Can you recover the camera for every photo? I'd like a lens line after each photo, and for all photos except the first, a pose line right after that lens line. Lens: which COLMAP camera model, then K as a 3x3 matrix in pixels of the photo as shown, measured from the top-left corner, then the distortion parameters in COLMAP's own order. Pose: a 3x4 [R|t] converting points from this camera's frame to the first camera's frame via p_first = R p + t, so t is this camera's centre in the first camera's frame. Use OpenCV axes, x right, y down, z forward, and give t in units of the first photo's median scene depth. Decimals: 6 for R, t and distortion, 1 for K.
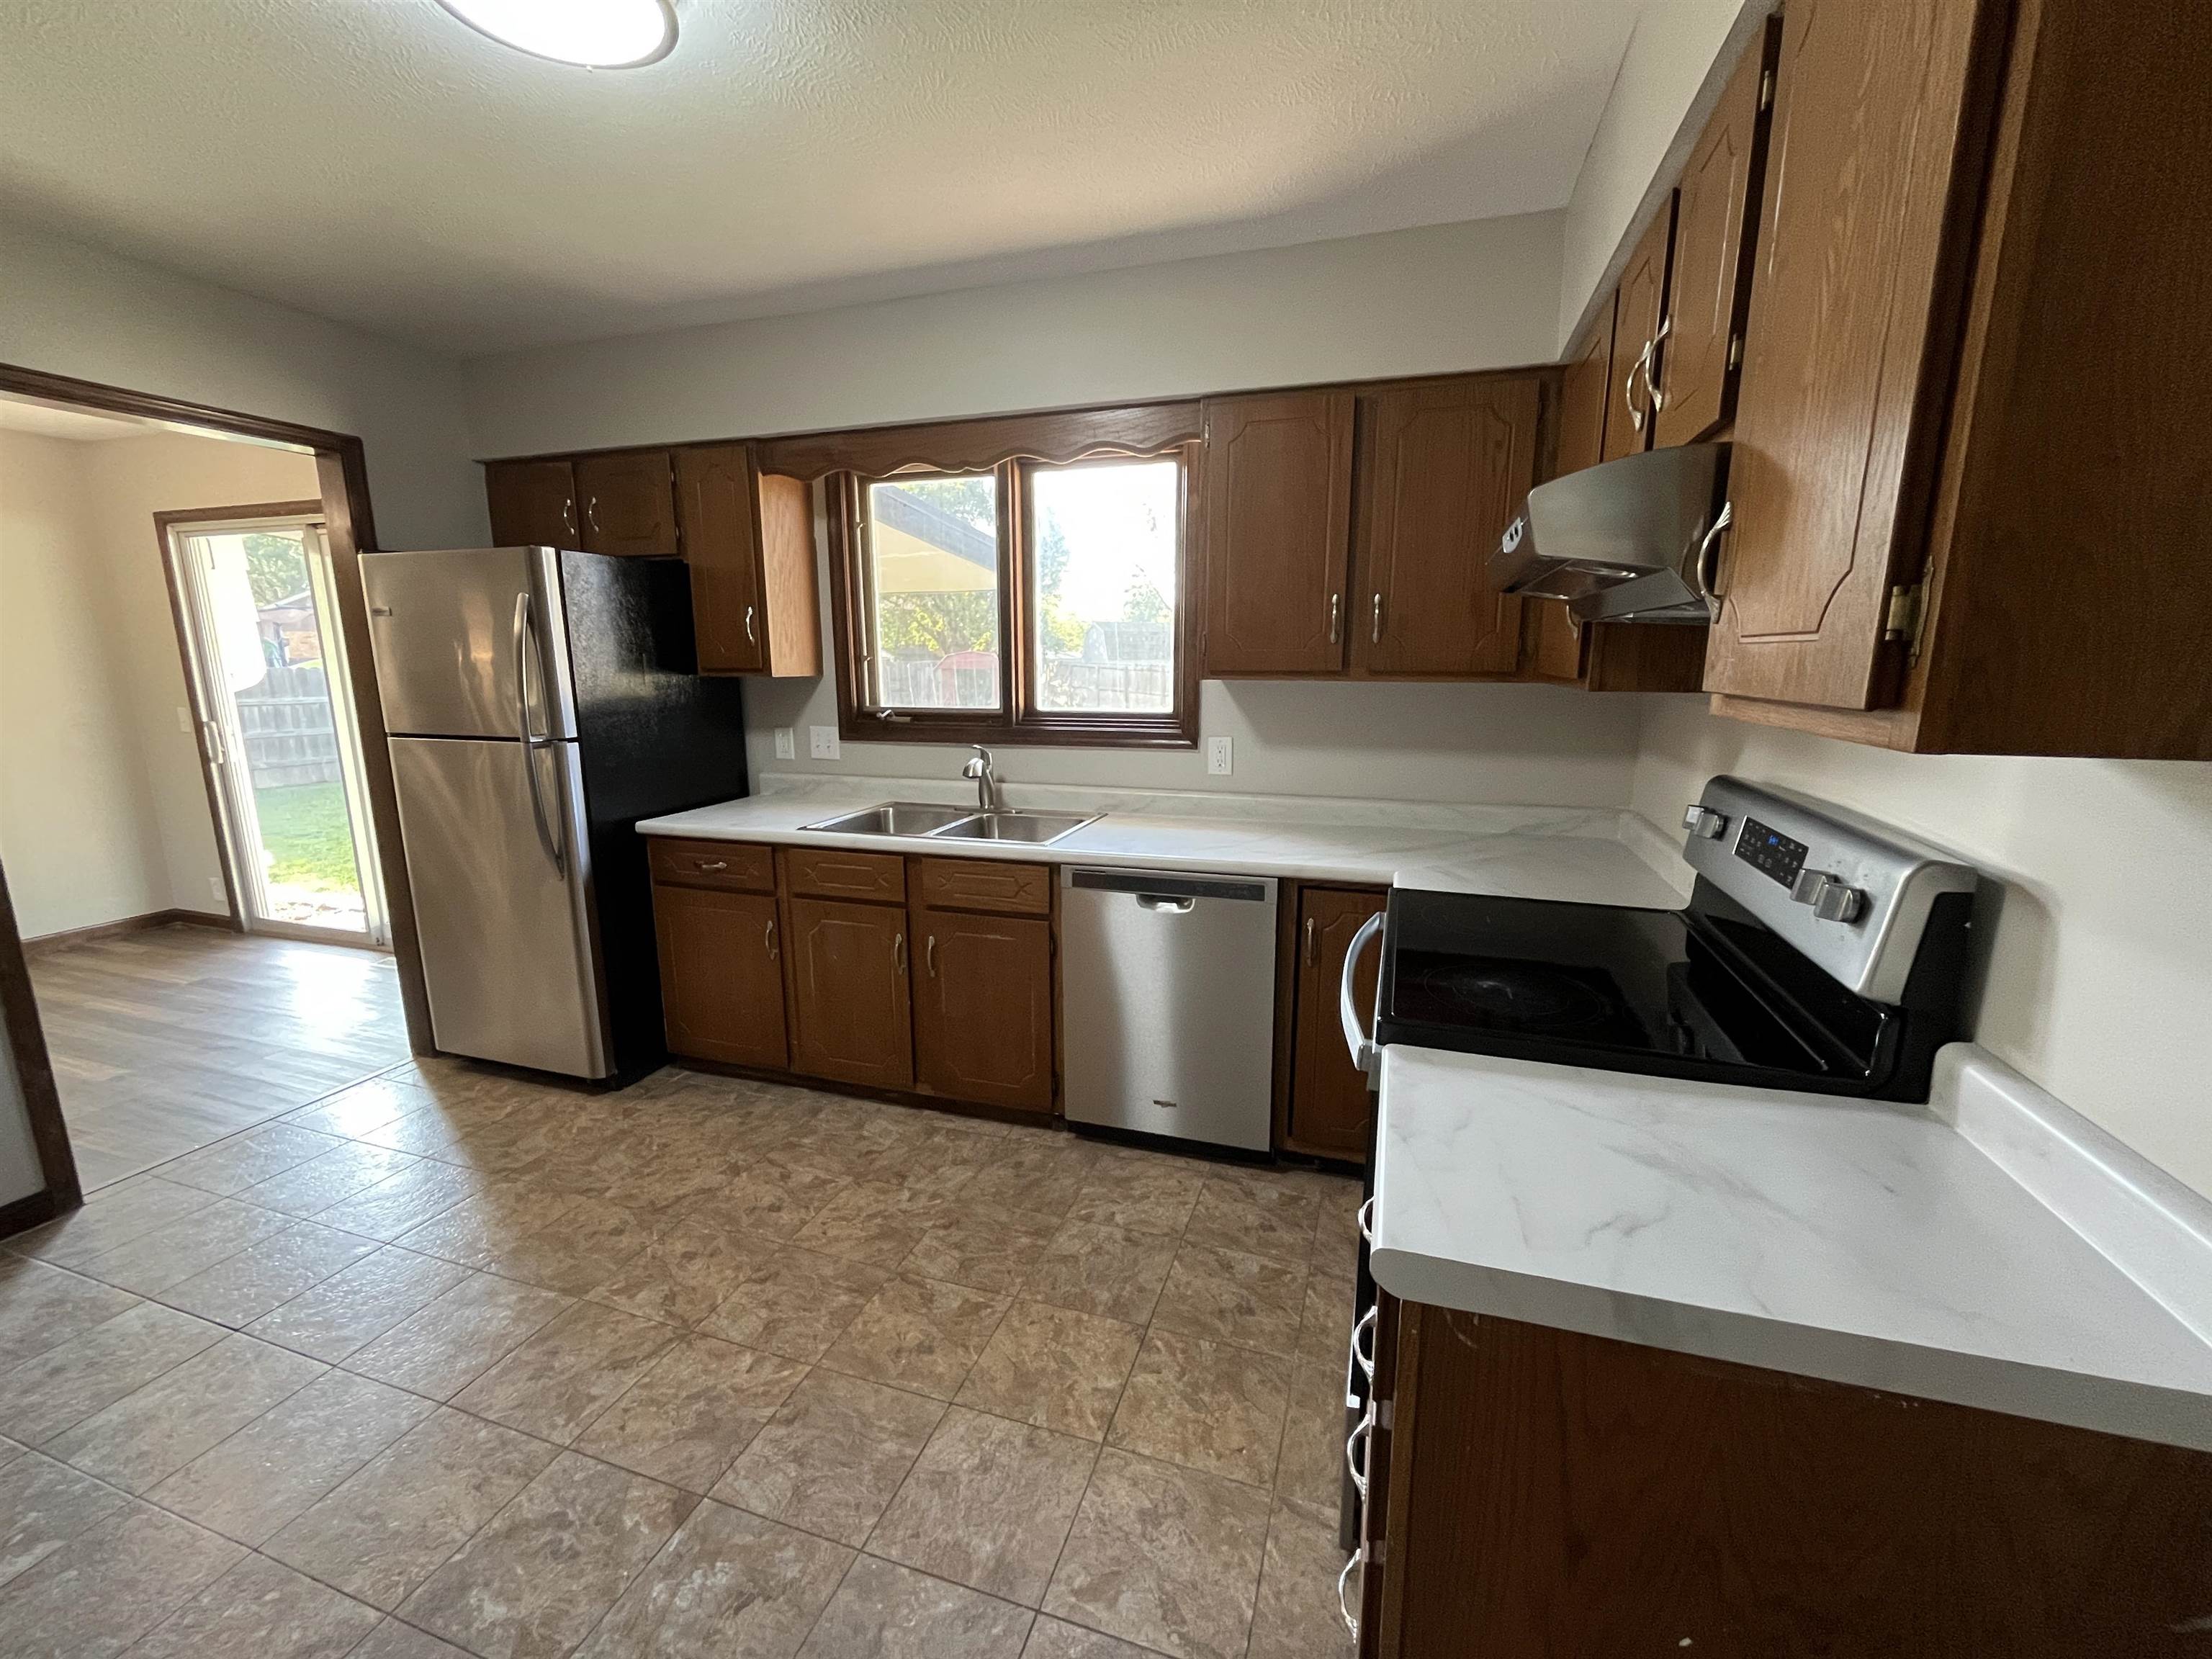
lens RADIAL K [[907.4, 0, 1106.0], [0, 907.4, 833.8], [0, 0, 1]] dist [-0.001953, -0.000028]
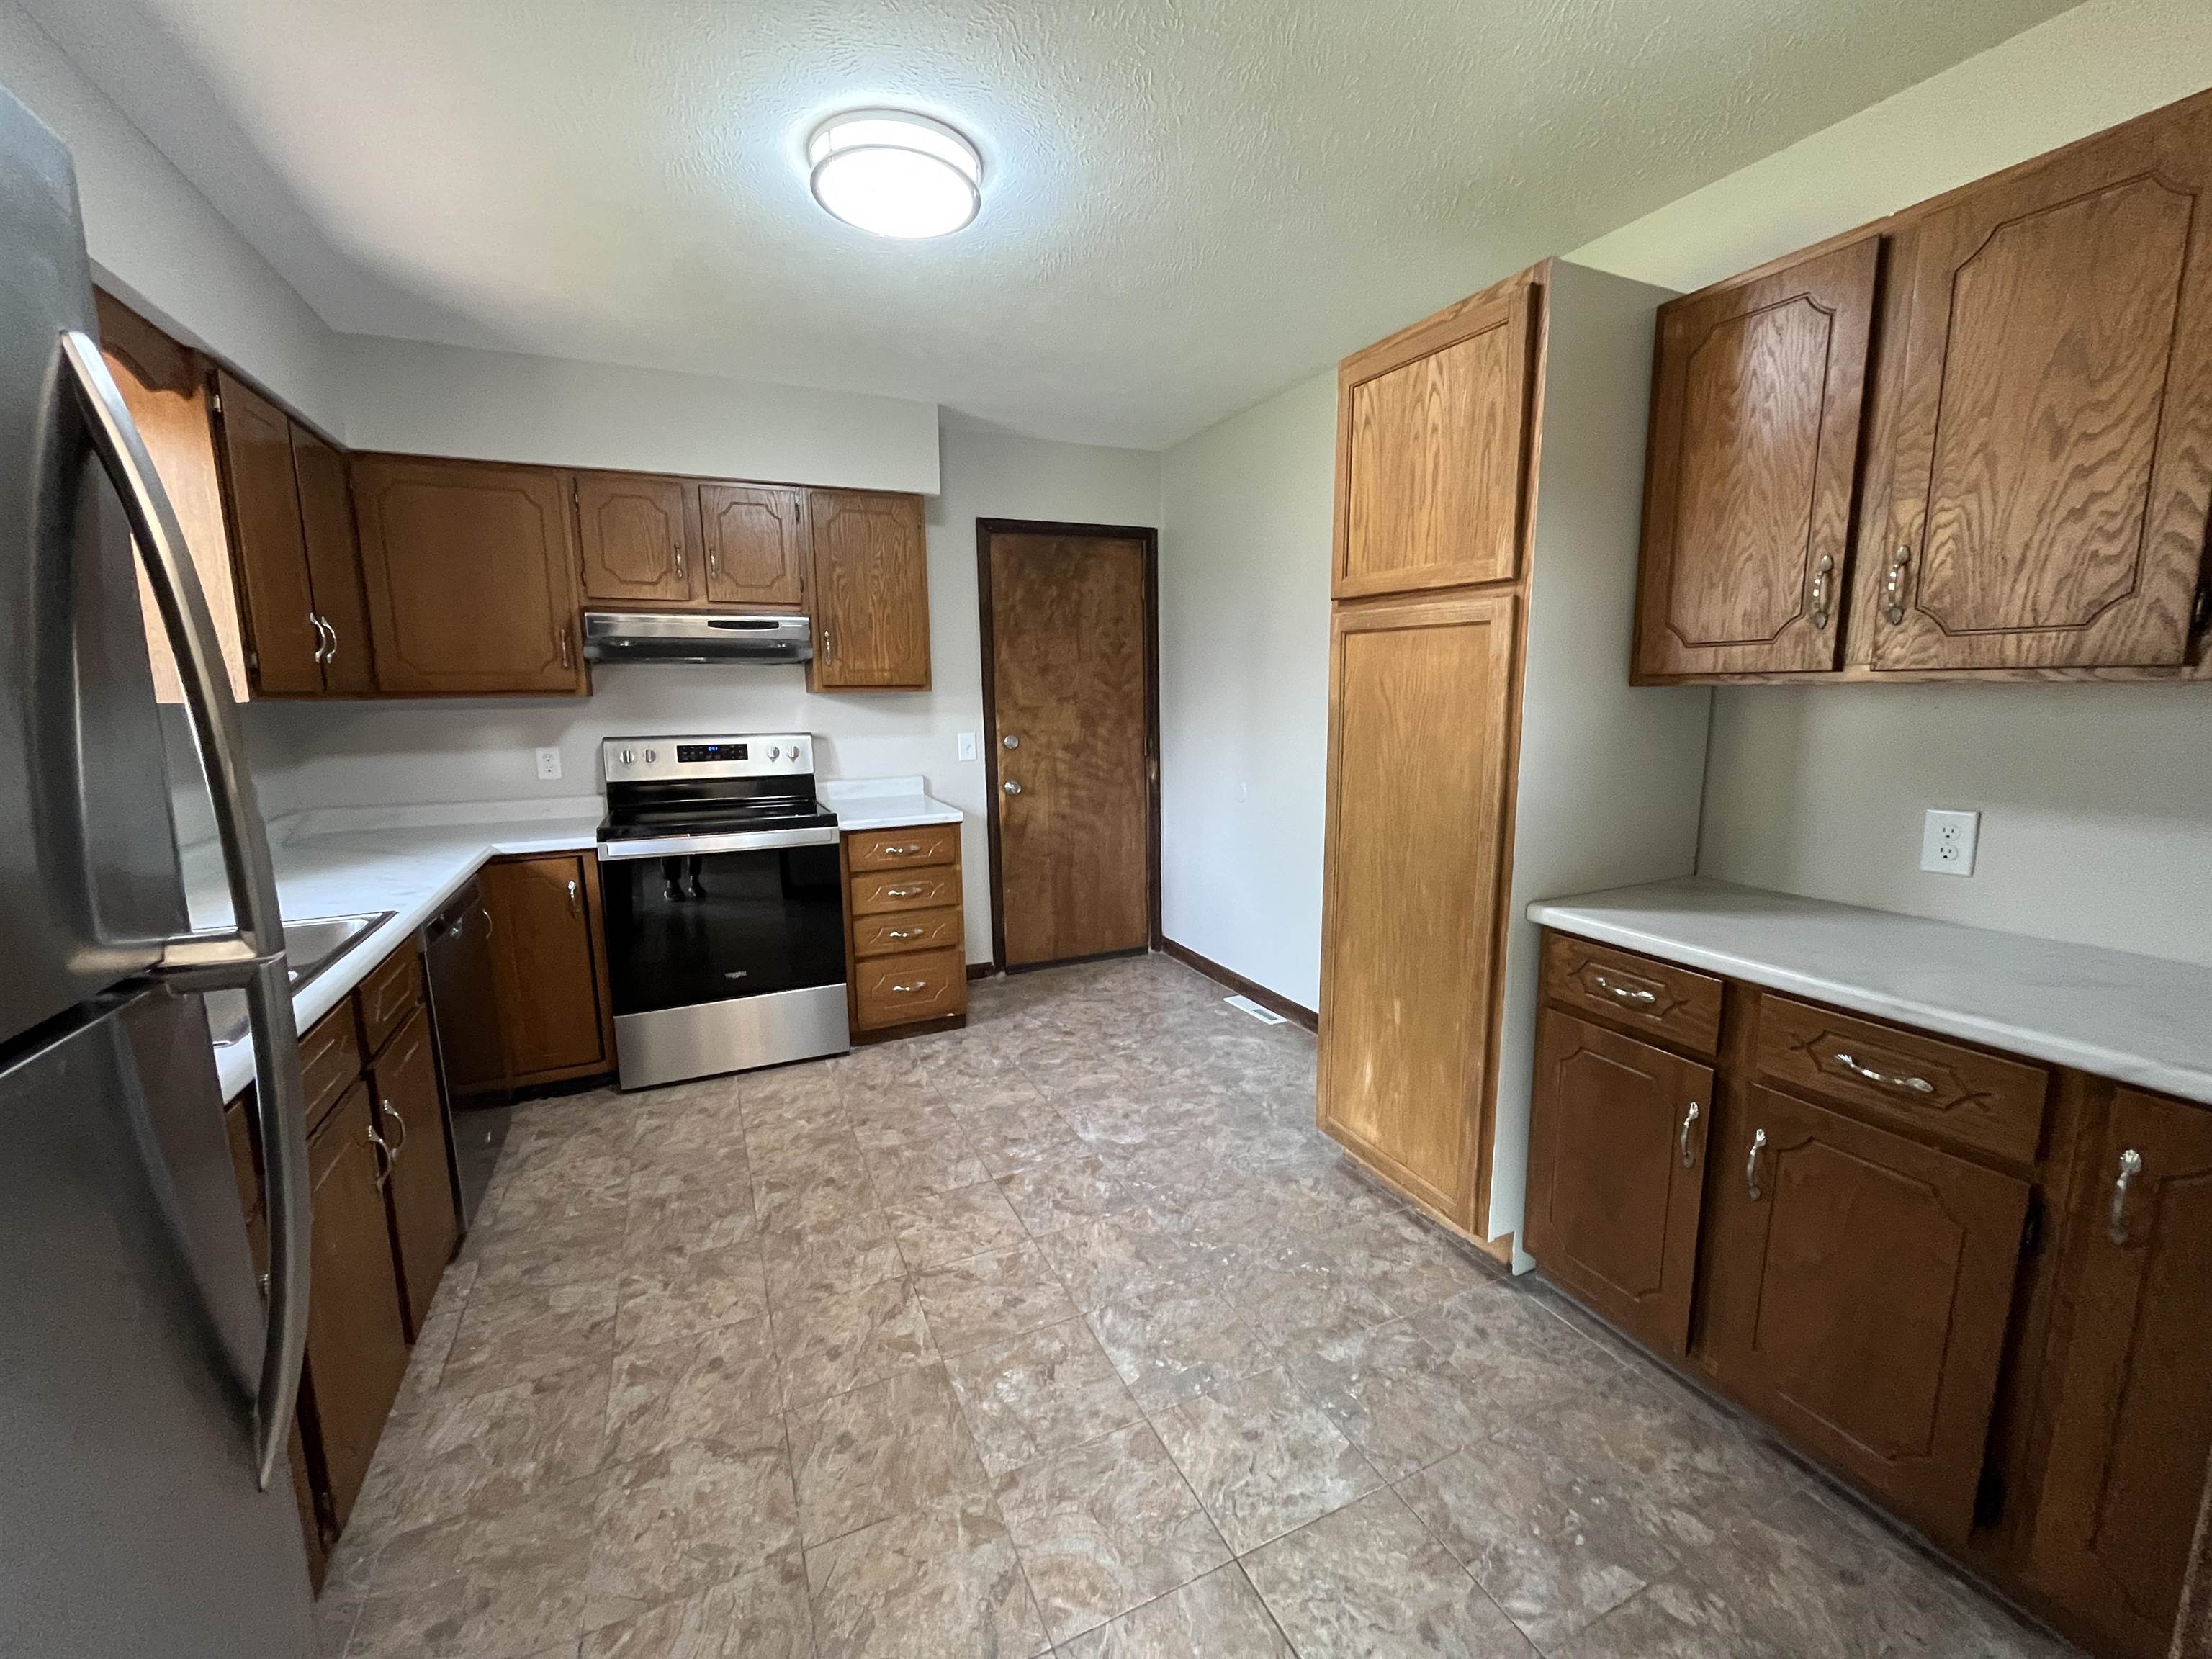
lens RADIAL K [[907.4, 0, 1108.2], [0, 907.4, 829.2], [0, 0, 1]] dist [-0.001953, -0.000028]
pose [[-0.688116, -0.100552, 0.718600, -1.308692], [0.153908, 0.947591, 0.279972, -0.223875], [-0.709090, 0.303251, -0.636576, 1.314960]]
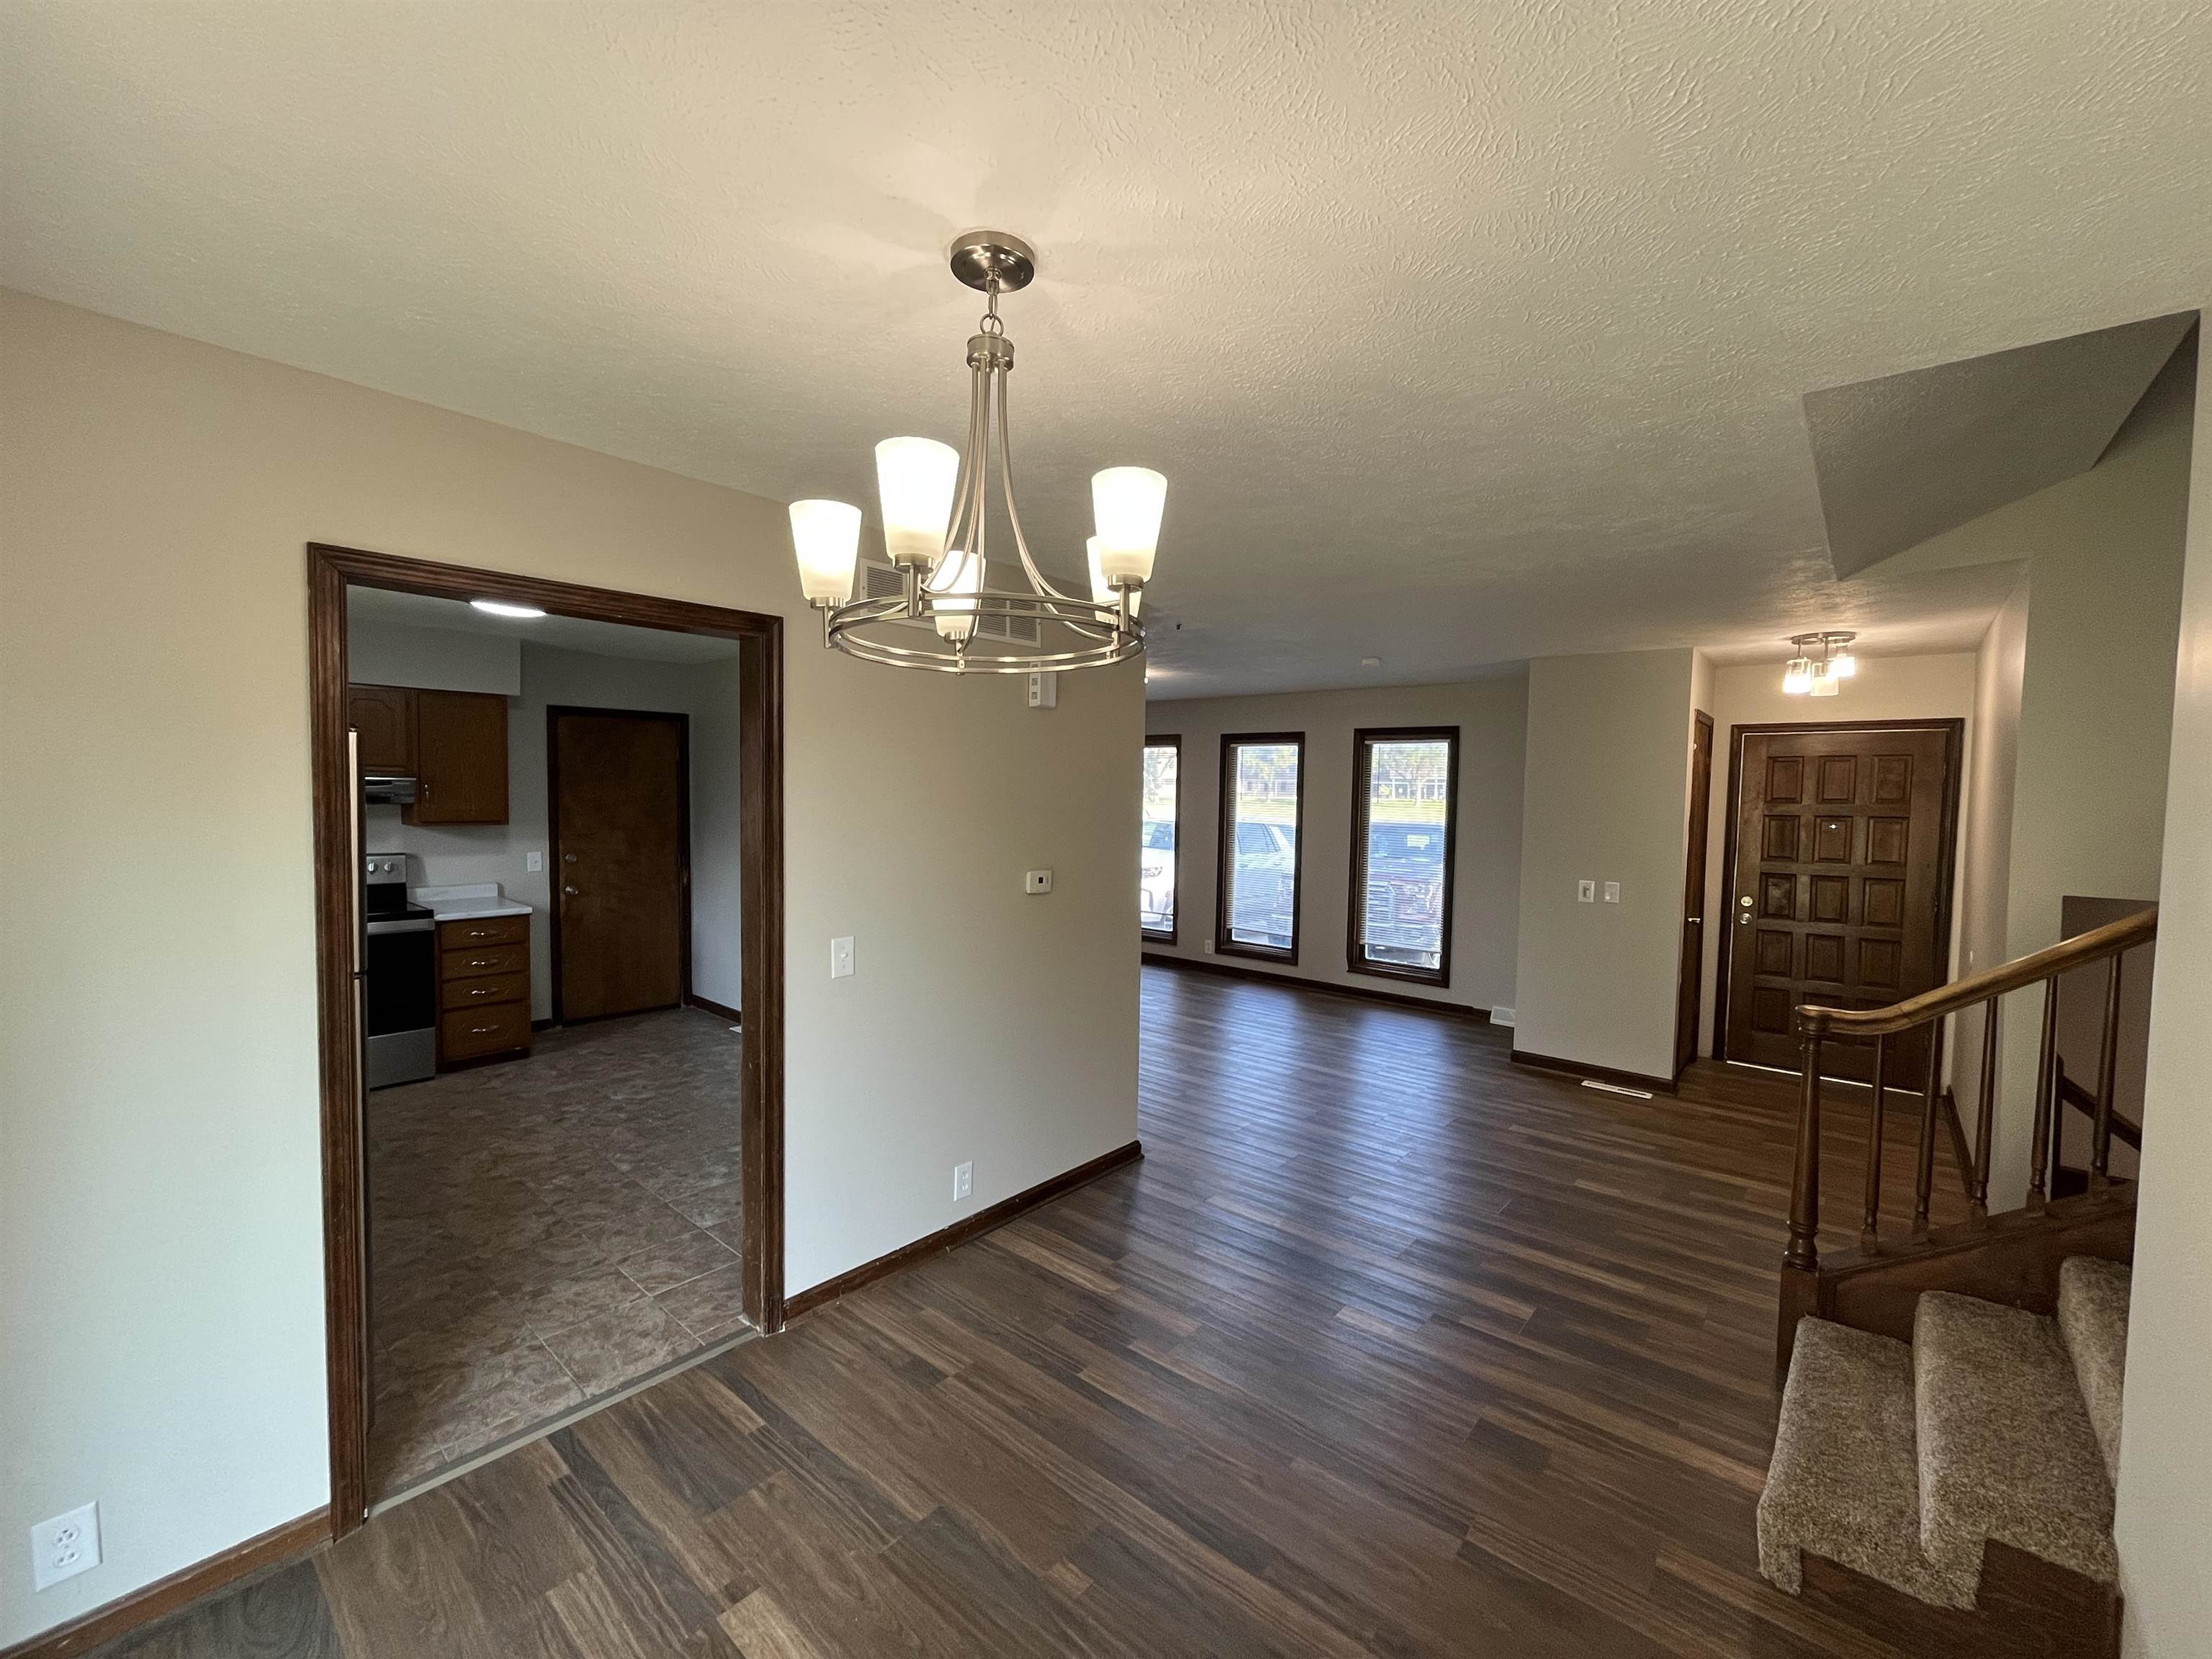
lens RADIAL K [[907.4, 0, 1102.3], [0, 907.4, 832.1], [0, 0, 1]] dist [-0.001953, -0.000028]
pose [[-0.923176, -0.032333, 0.383015, -2.346438], [0.058640, 0.972945, 0.223470, -0.501476], [-0.379878, 0.228762, -0.896304, 2.045001]]
